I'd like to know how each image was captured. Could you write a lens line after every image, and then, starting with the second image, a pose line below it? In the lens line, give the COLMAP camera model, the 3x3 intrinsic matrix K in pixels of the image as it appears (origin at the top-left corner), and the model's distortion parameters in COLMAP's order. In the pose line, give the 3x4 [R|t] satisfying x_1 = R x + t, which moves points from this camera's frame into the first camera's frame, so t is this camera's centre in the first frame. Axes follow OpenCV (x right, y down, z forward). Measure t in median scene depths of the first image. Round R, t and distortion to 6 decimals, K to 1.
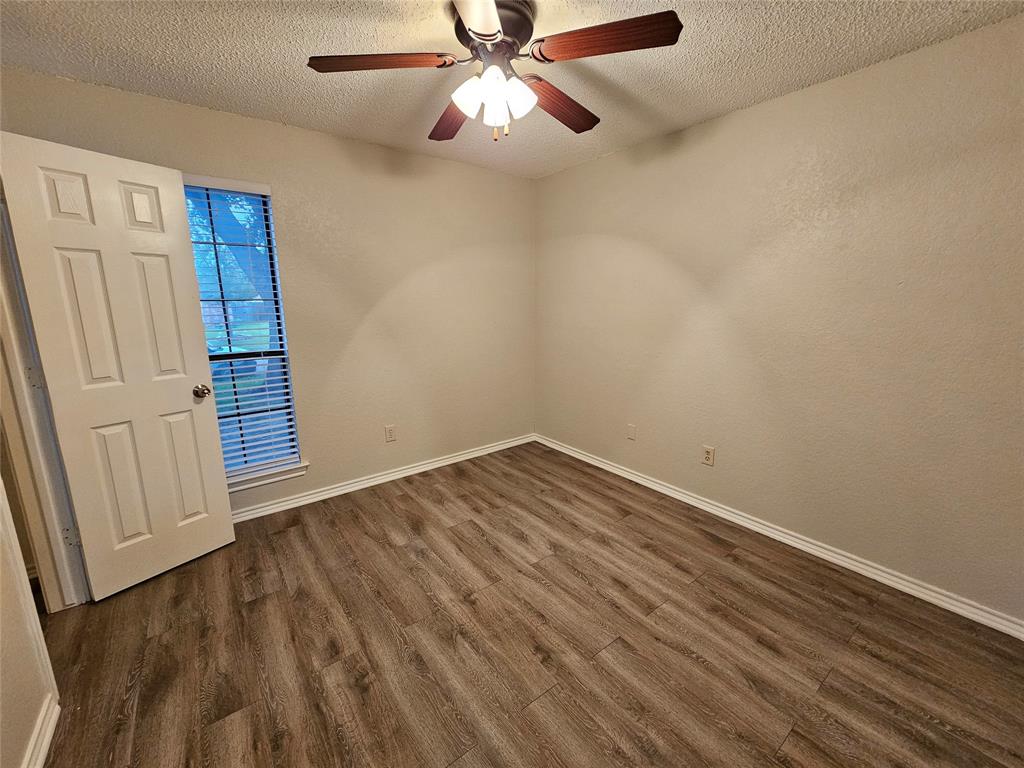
lens RADIAL K [[417.2, 0, 519.2], [0, 417.2, 380.4], [0, 0, 1]] dist [-0.002399, 0.001136]
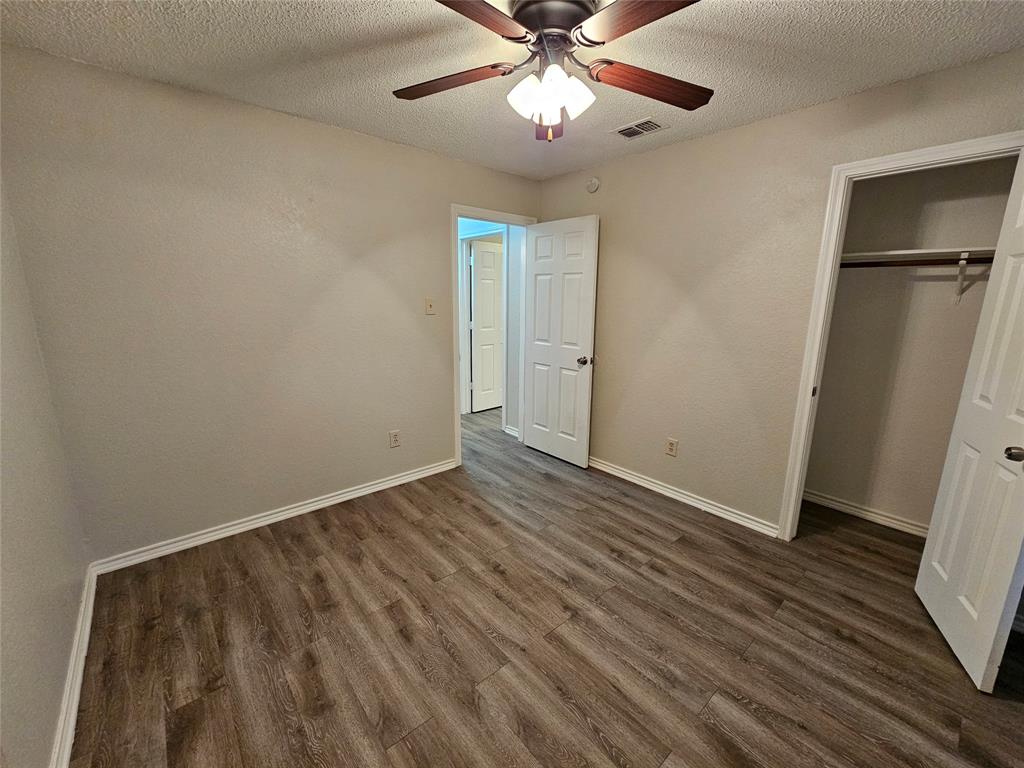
lens RADIAL K [[417.2, 0, 520.0], [0, 417.2, 380.3], [0, 0, 1]] dist [-0.002399, 0.001136]
pose [[-0.997696, 0.006158, -0.067557, 0.060139], [-0.020700, 0.920742, 0.389623, -0.333432], [0.064602, 0.390124, -0.918493, 1.575852]]
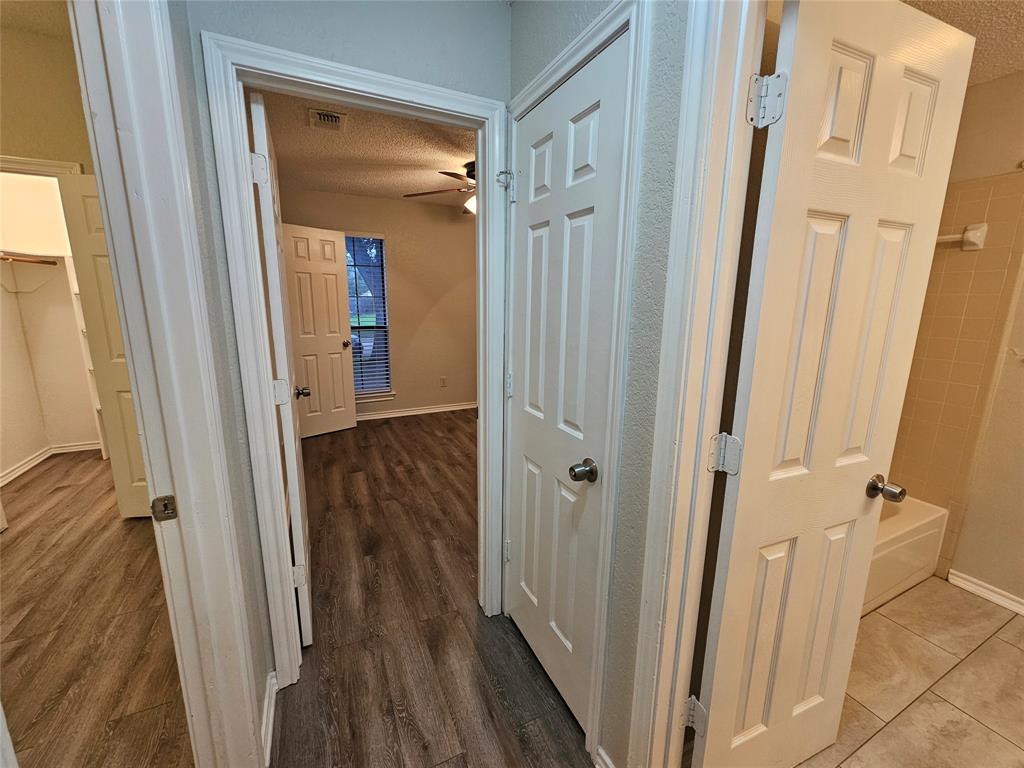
lens RADIAL K [[417.2, 0, 512.4], [0, 417.2, 380.1], [0, 0, 1]] dist [-0.002399, 0.001136]
pose [[0.976141, 0.058717, -0.209048, 0.429259], [-0.058588, 0.998259, 0.006814, 0.144399], [0.209084, 0.005597, 0.977882, -0.774087]]
